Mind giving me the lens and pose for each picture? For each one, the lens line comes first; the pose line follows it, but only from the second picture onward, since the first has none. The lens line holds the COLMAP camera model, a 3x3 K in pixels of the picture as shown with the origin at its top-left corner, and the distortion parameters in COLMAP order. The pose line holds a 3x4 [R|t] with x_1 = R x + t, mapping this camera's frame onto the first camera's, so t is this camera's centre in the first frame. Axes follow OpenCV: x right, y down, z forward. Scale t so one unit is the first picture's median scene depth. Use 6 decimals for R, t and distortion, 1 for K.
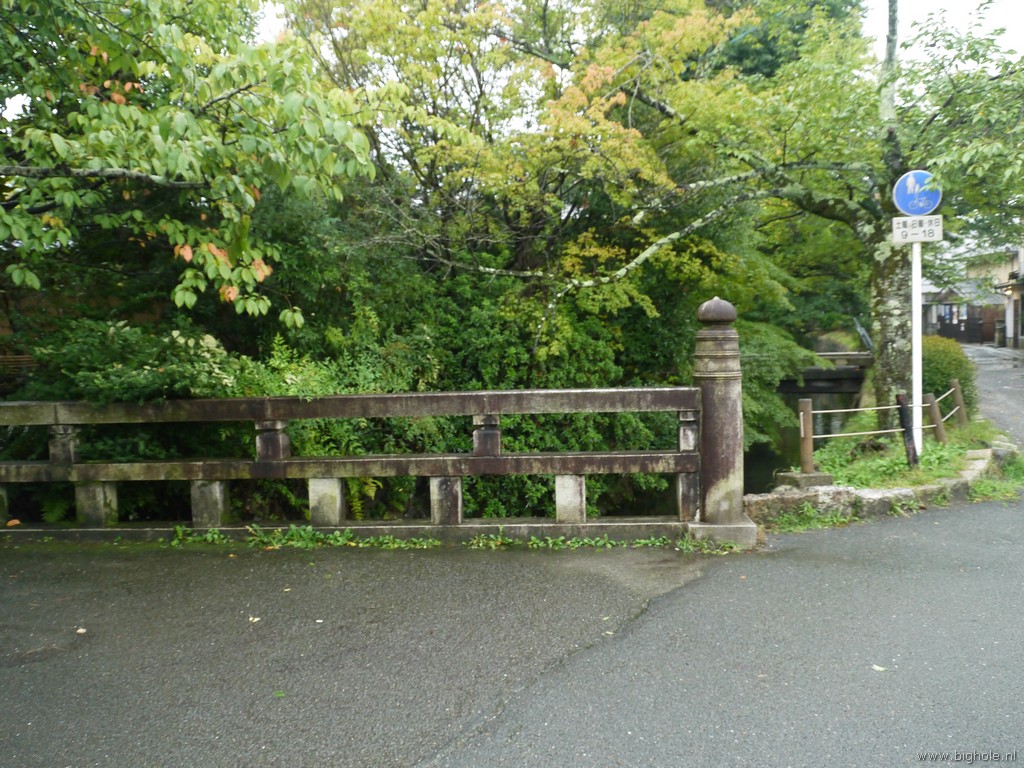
lens RADIAL K [[897.0, 0, 512.0], [0, 897.0, 384.0], [0, 0, 1]] dist [-0.015609, -0.001732]
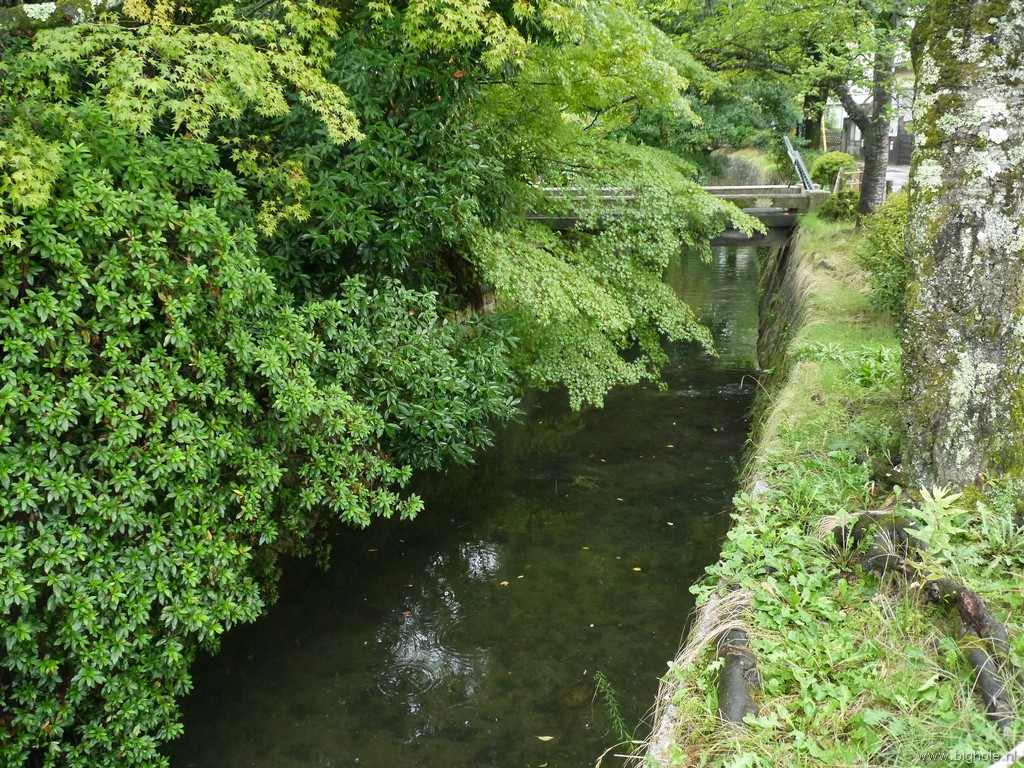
lens RADIAL K [[897.0, 0, 512.0], [0, 897.0, 384.0], [0, 0, 1]] dist [-0.015609, -0.001732]
pose [[0.994550, -0.022700, 0.101760, 0.186632], [0.001717, 0.979443, 0.201713, -0.049625], [-0.104247, -0.200438, 0.974144, 0.589865]]
